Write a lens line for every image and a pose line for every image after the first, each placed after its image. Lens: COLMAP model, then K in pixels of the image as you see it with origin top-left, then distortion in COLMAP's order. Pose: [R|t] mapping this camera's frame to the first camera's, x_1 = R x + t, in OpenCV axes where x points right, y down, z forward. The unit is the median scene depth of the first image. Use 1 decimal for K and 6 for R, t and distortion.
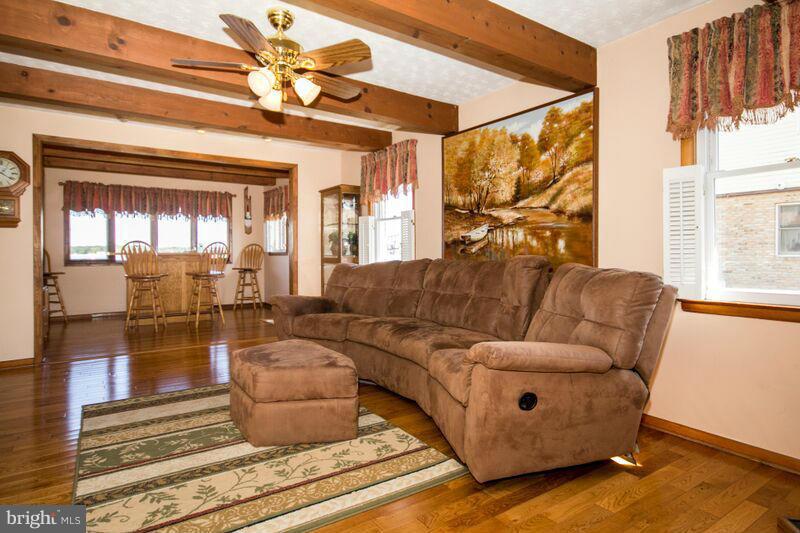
lens RADIAL K [[443.4, 0, 412.6], [0, 443.4, 254.2], [0, 0, 1]] dist [-0.005627, 0.003461]
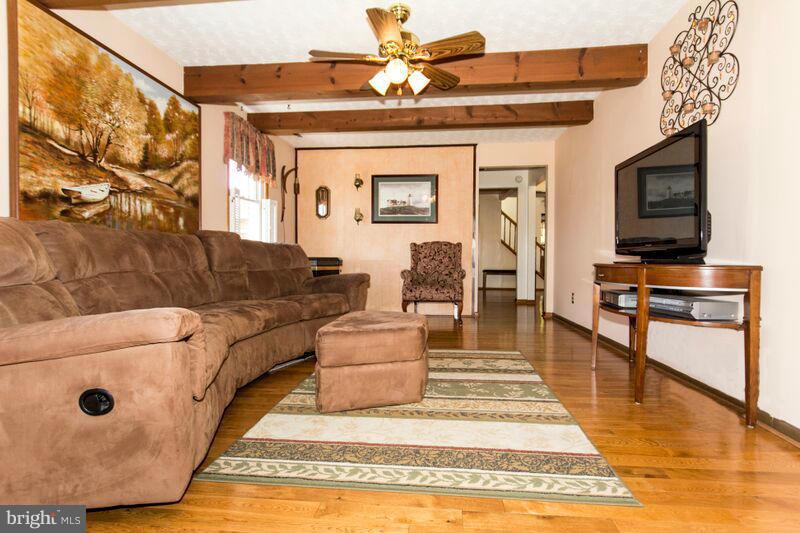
lens RADIAL K [[443.4, 0, 403.7], [0, 443.4, 263.8], [0, 0, 1]] dist [-0.005627, 0.003461]
pose [[-0.760894, -0.003172, 0.648868, -0.707800], [0.003440, 0.999954, 0.008923, 0.065350], [-0.648867, 0.009021, -0.760848, 1.253805]]
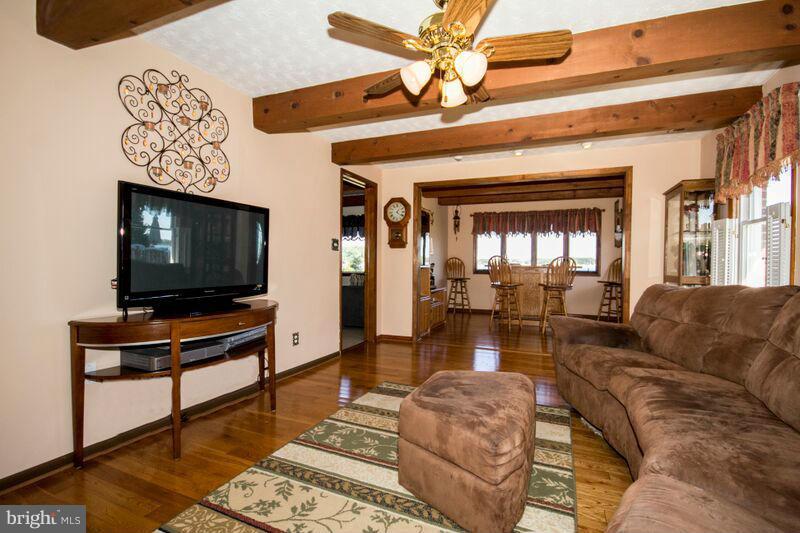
lens RADIAL K [[369.0, 0, 402.7], [0, 369.0, 265.5], [0, 0, 1]] dist [-0.005679, -0.000385]
pose [[0.531518, 0.015721, -0.846901, 0.177458], [-0.015149, 0.999844, 0.009053, -0.013171], [0.846912, 0.008018, 0.531673, 0.372226]]
